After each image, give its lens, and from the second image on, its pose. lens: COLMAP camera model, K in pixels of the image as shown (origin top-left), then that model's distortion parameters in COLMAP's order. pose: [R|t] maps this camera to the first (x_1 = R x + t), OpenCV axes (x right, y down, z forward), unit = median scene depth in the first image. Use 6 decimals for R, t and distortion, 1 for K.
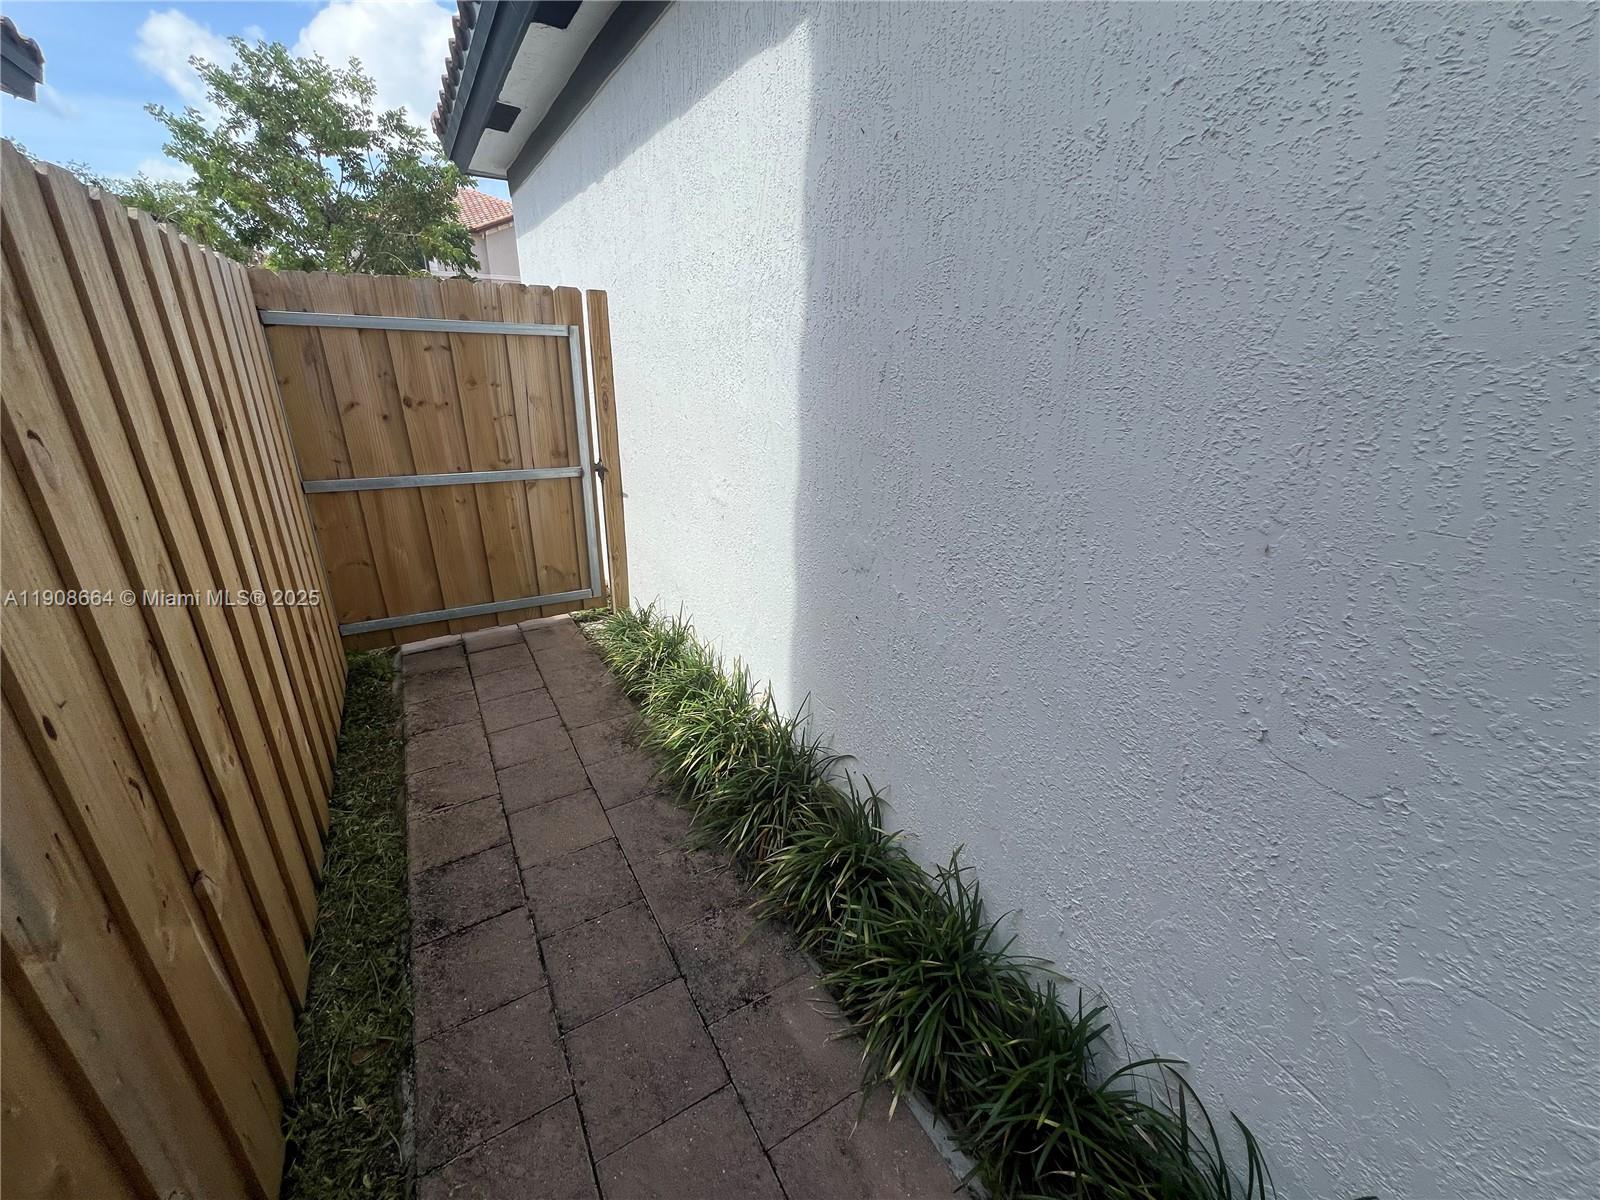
lens RADIAL K [[636.3, 0, 796.1], [0, 636.3, 597.0], [0, 0, 1]] dist [-0.002032, -0.000082]
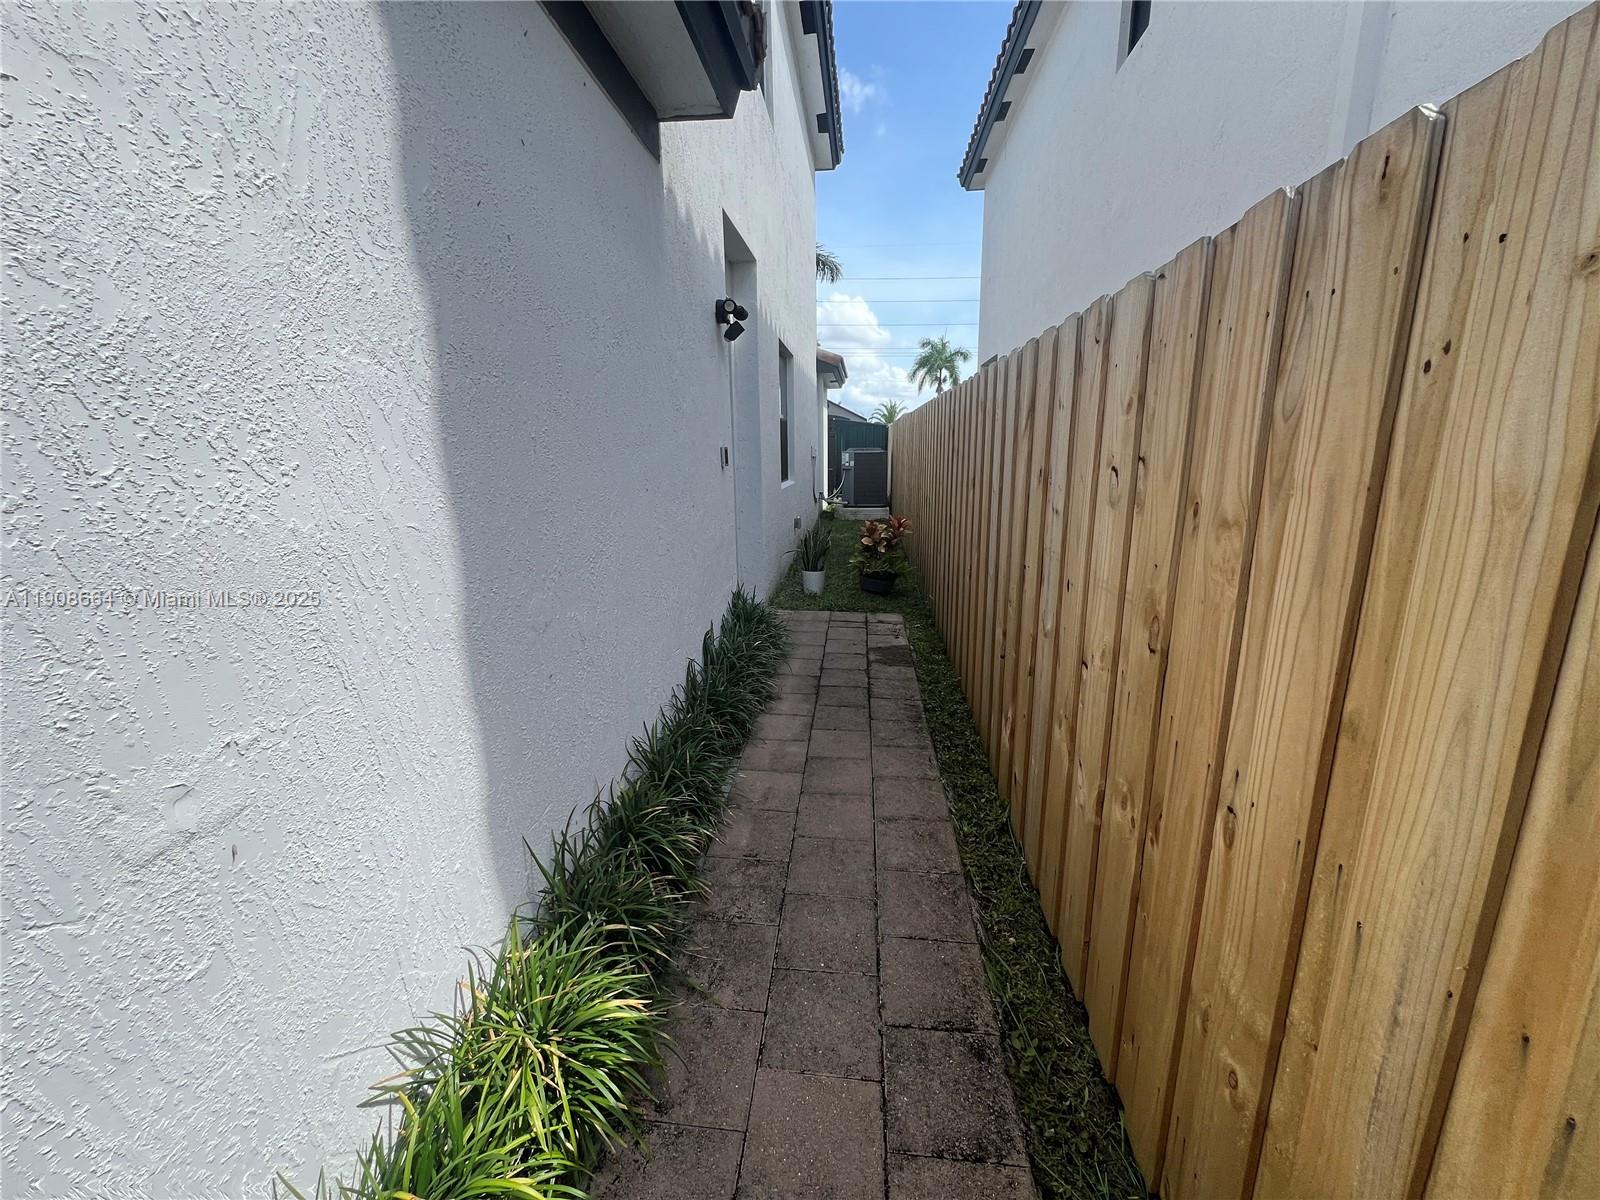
lens RADIAL K [[642.9, 0, 802.4], [0, 642.9, 594.8], [0, 0, 1]] dist [-0.016937, -0.000111]
pose [[-0.812559, -0.148132, 0.563742, -0.788655], [0.203086, 0.834615, 0.512029, -0.519288], [-0.546355, 0.530542, -0.648090, 1.395963]]
